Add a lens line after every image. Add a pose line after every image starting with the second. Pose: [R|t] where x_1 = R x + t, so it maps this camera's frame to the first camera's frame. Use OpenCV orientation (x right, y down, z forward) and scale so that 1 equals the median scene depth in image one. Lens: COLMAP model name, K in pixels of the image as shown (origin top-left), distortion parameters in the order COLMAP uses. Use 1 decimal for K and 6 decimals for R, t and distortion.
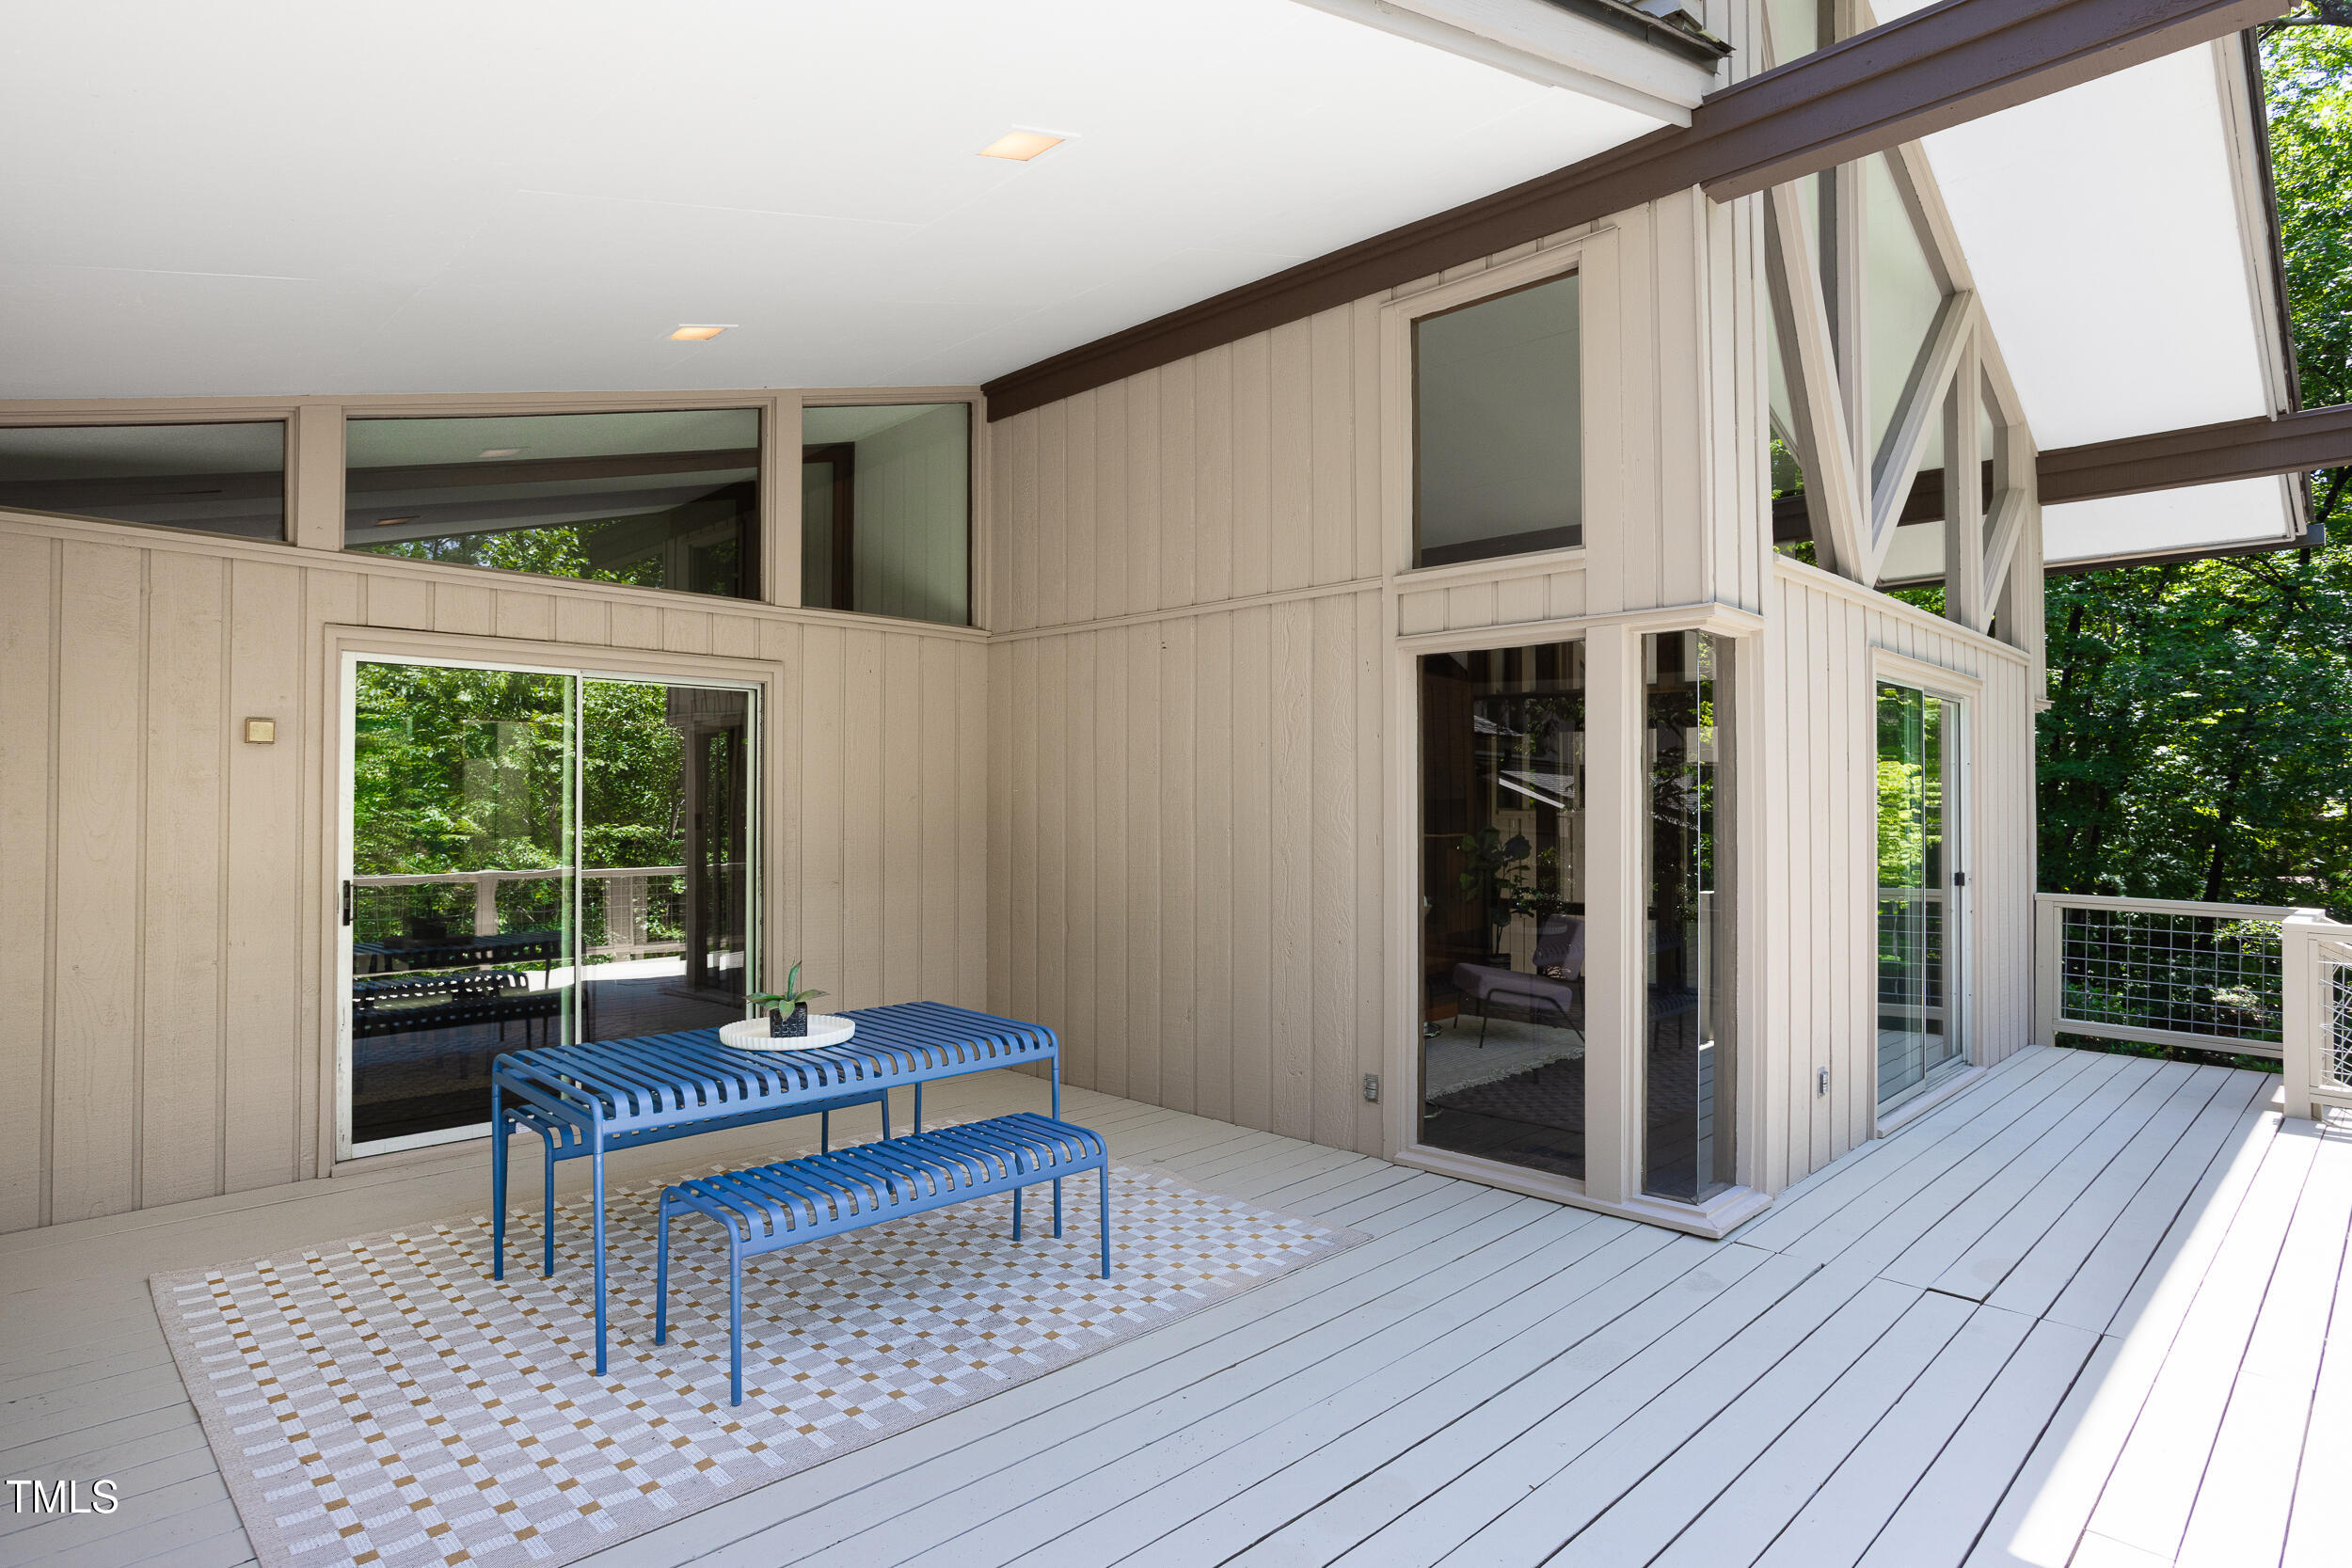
lens RADIAL K [[1274.6, 0, 1172.3], [0, 1274.6, 791.9], [0, 0, 1]] dist [-0.002403, 0.004199]
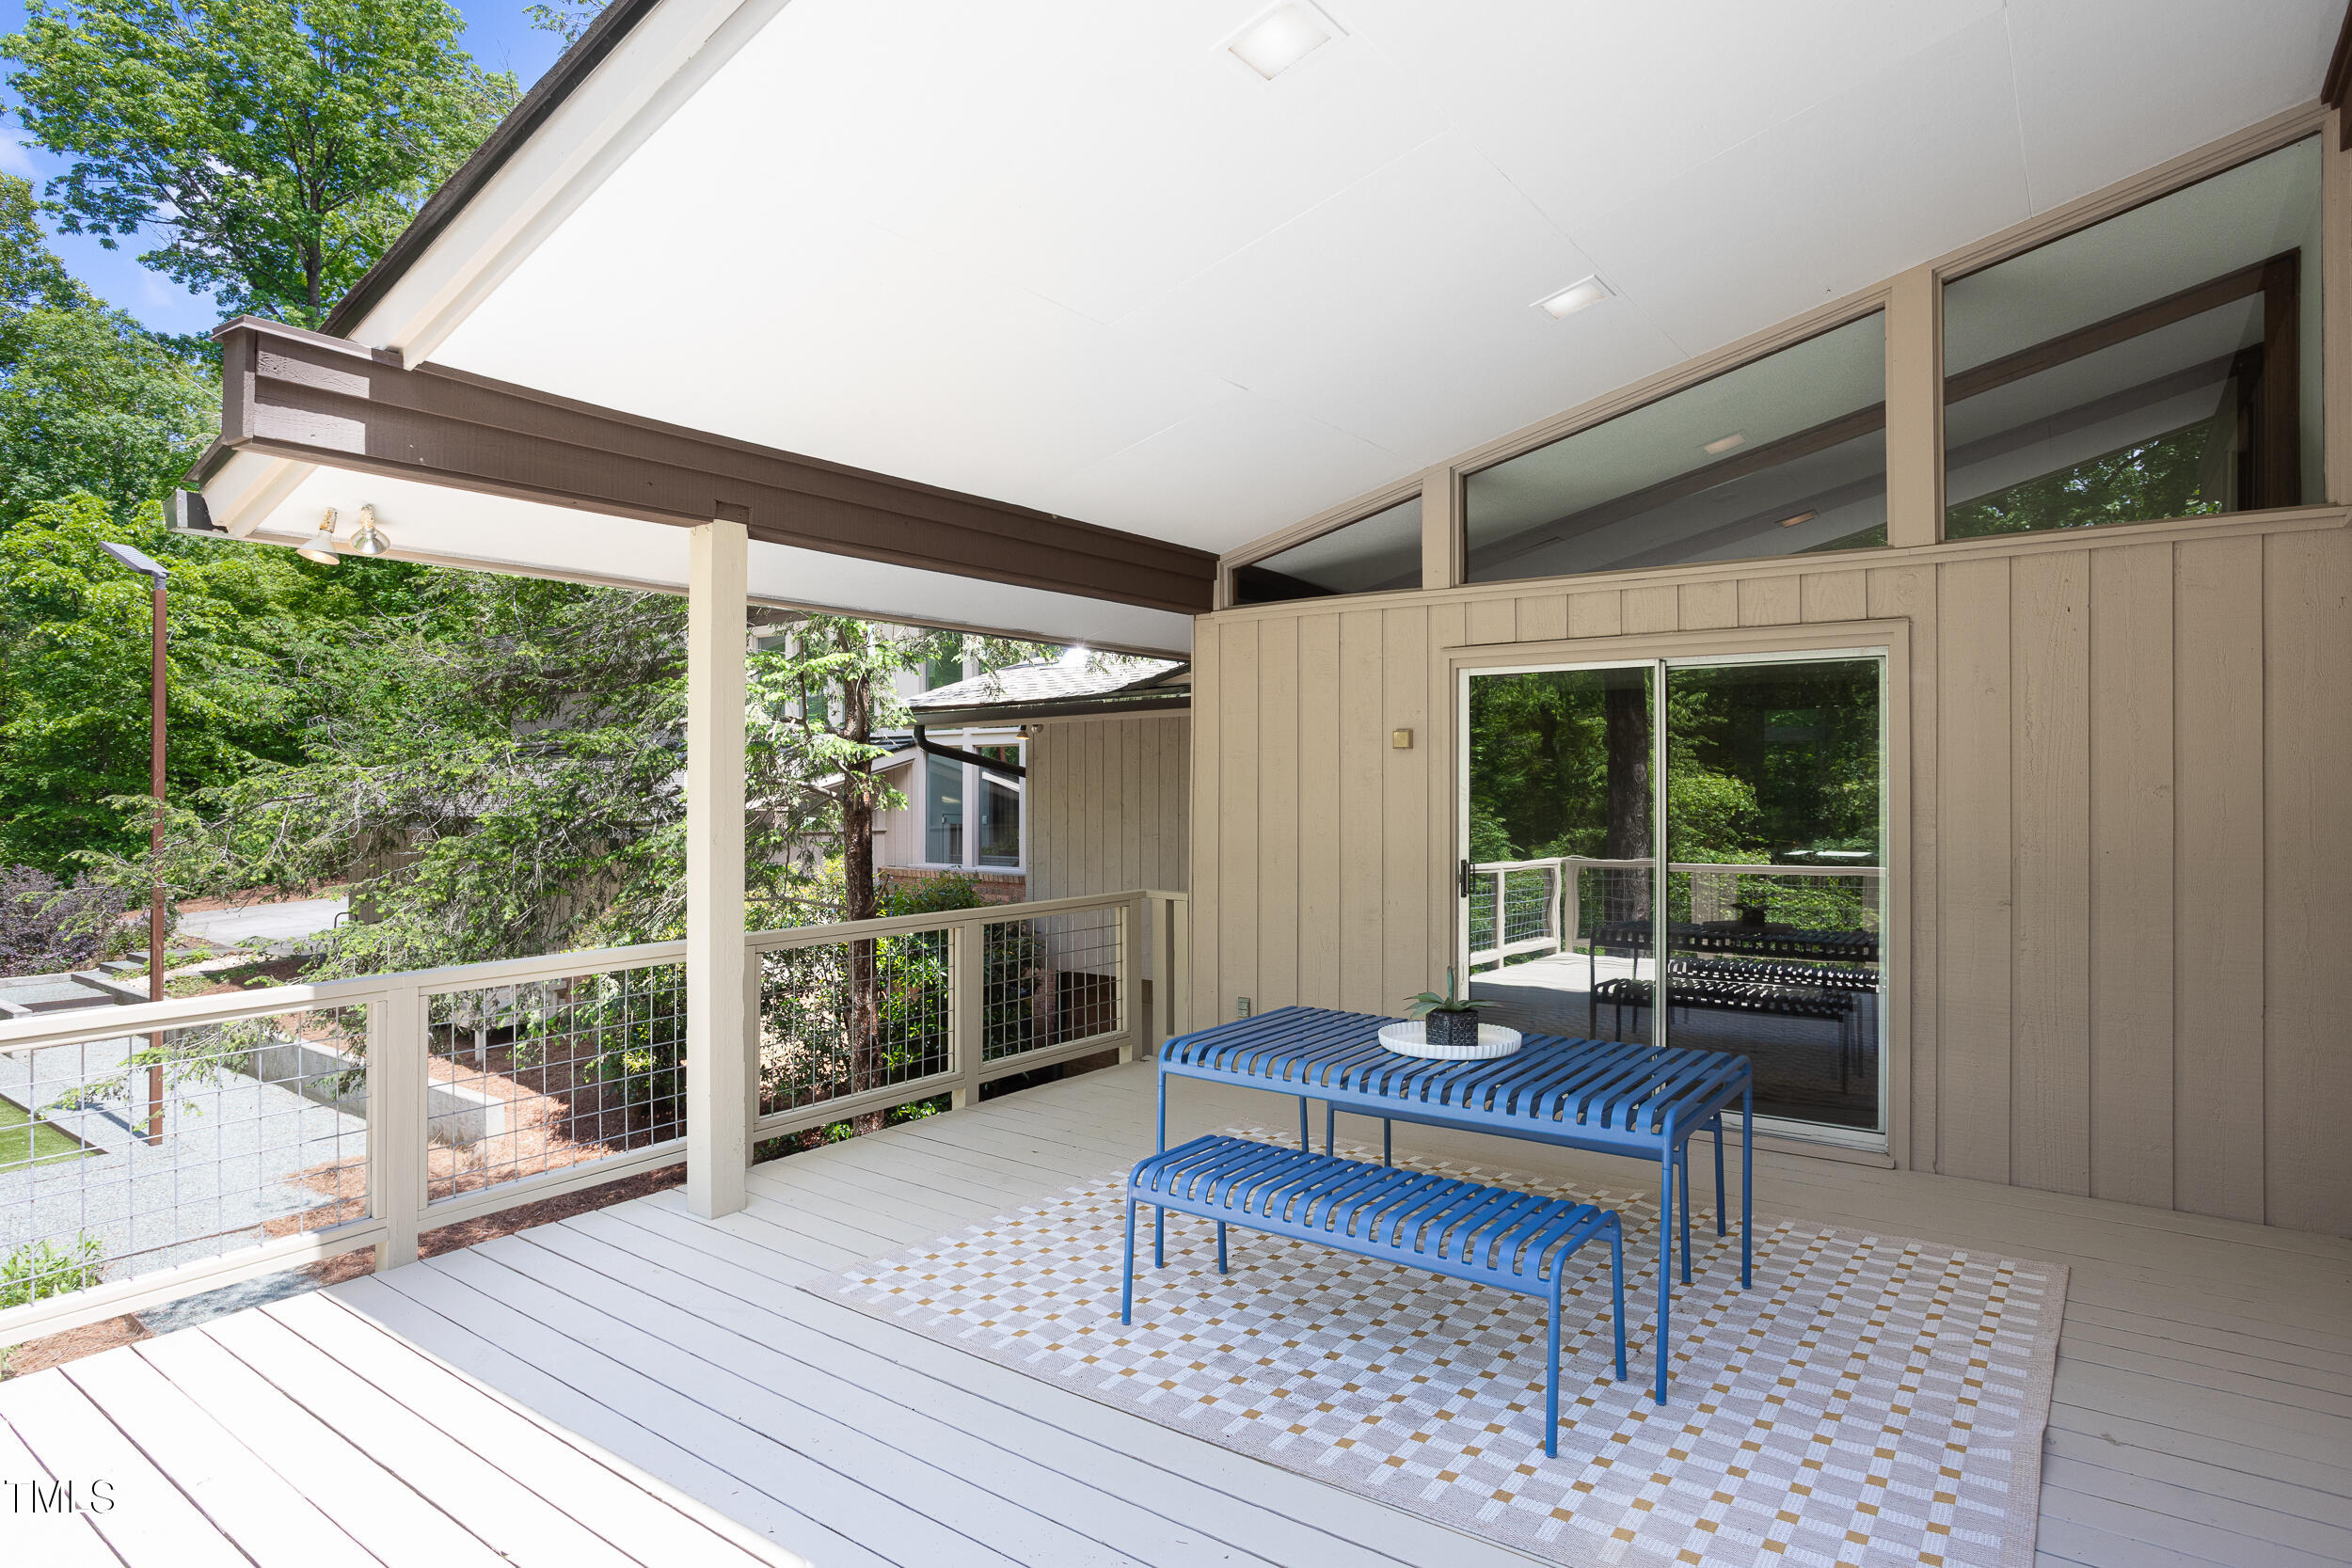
lens RADIAL K [[1274.6, 0, 1183.7], [0, 1274.6, 770.8], [0, 0, 1]] dist [-0.002403, 0.004199]
pose [[0.189644, -0.018109, -0.981686, 0.653446], [-0.003725, 0.999809, -0.019163, 0.013005], [0.981846, 0.007291, 0.189540, 0.700295]]
